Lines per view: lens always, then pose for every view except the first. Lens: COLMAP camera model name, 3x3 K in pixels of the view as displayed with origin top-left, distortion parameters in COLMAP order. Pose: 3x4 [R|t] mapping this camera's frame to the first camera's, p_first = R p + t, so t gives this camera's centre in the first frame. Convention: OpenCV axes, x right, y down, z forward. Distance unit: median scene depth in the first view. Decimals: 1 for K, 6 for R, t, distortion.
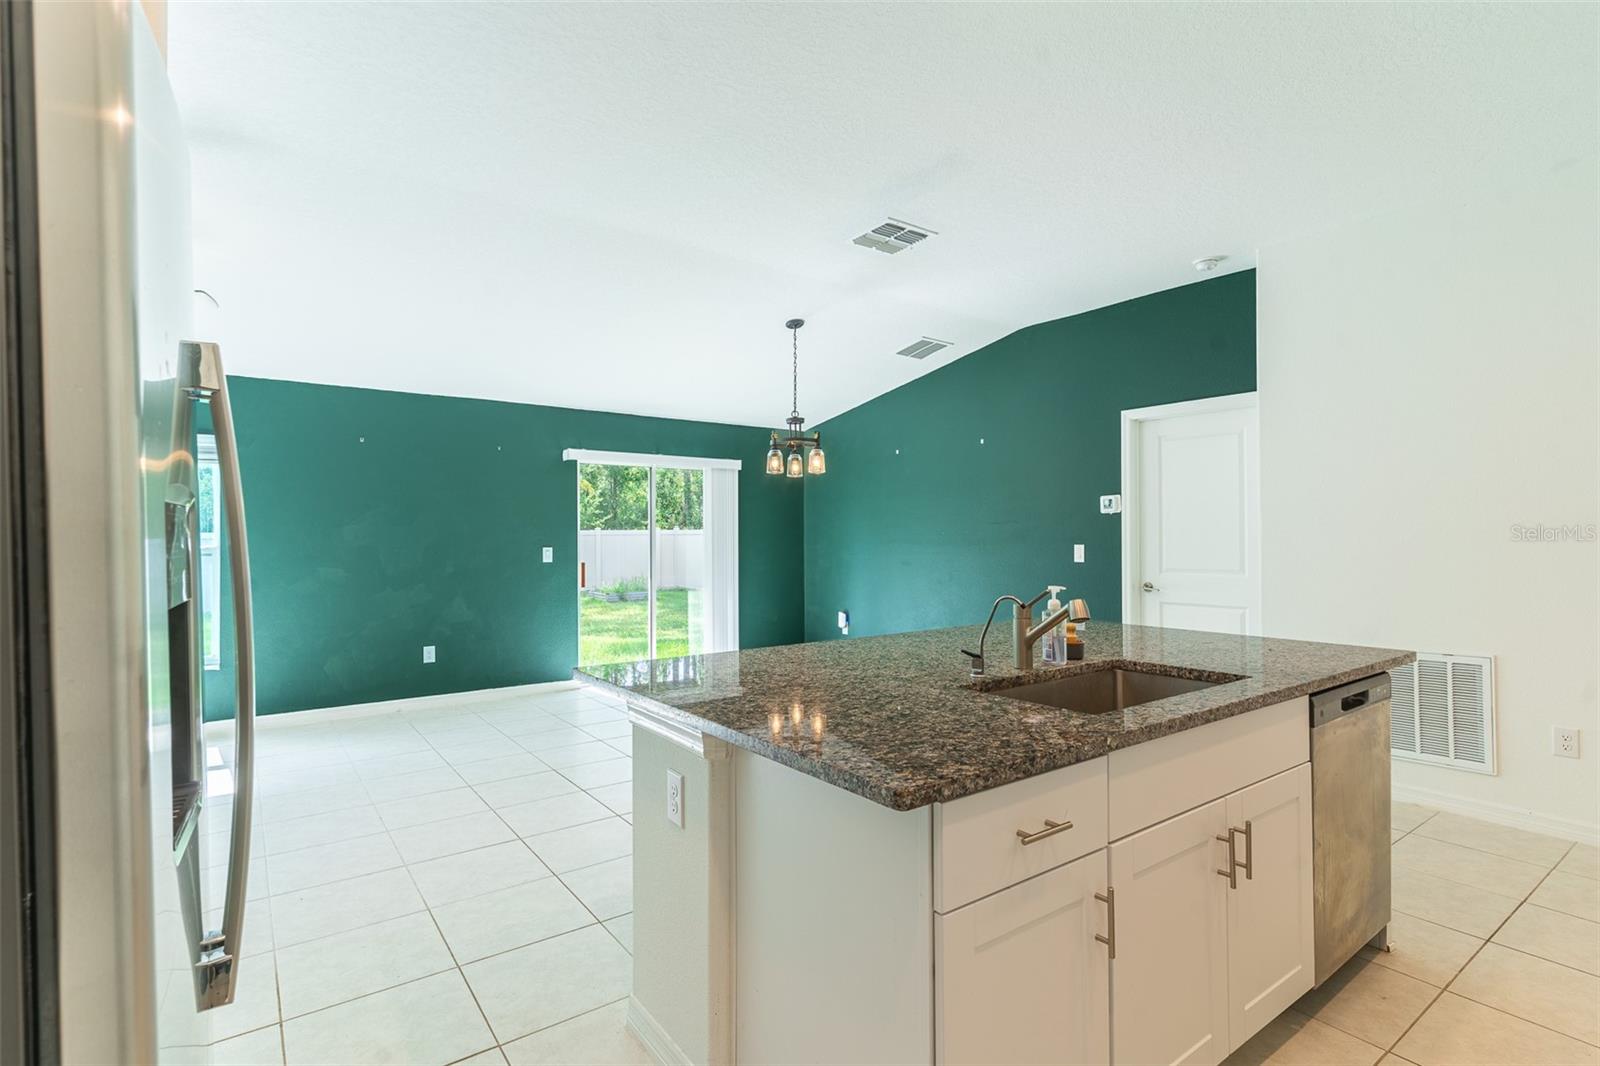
lens RADIAL K [[770.7, 0, 798.6], [0, 770.7, 528.7], [0, 0, 1]] dist [-0.002529, 0.000233]
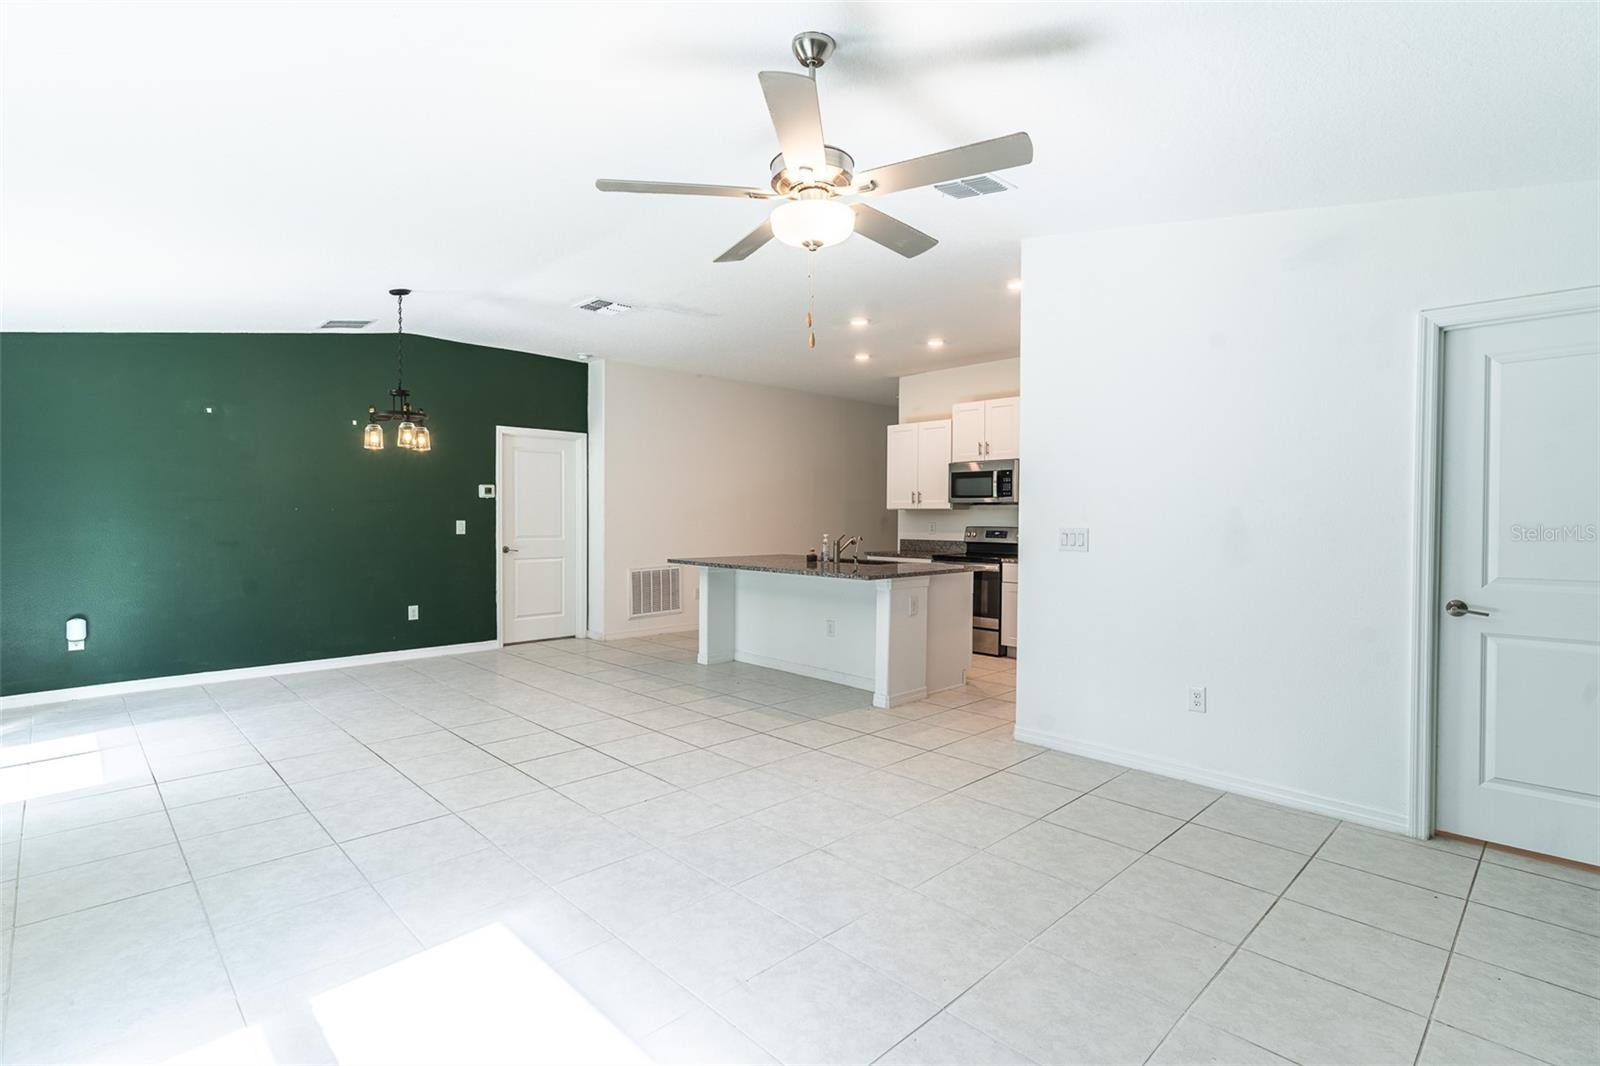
lens RADIAL K [[770.7, 0, 801.1], [0, 770.7, 531.4], [0, 0, 1]] dist [-0.002529, 0.000233]
pose [[-0.146310, -0.016581, 0.989100, -1.051703], [-0.012064, 0.999815, 0.014976, 0.012963], [-0.989165, -0.009742, -0.146483, 0.655219]]
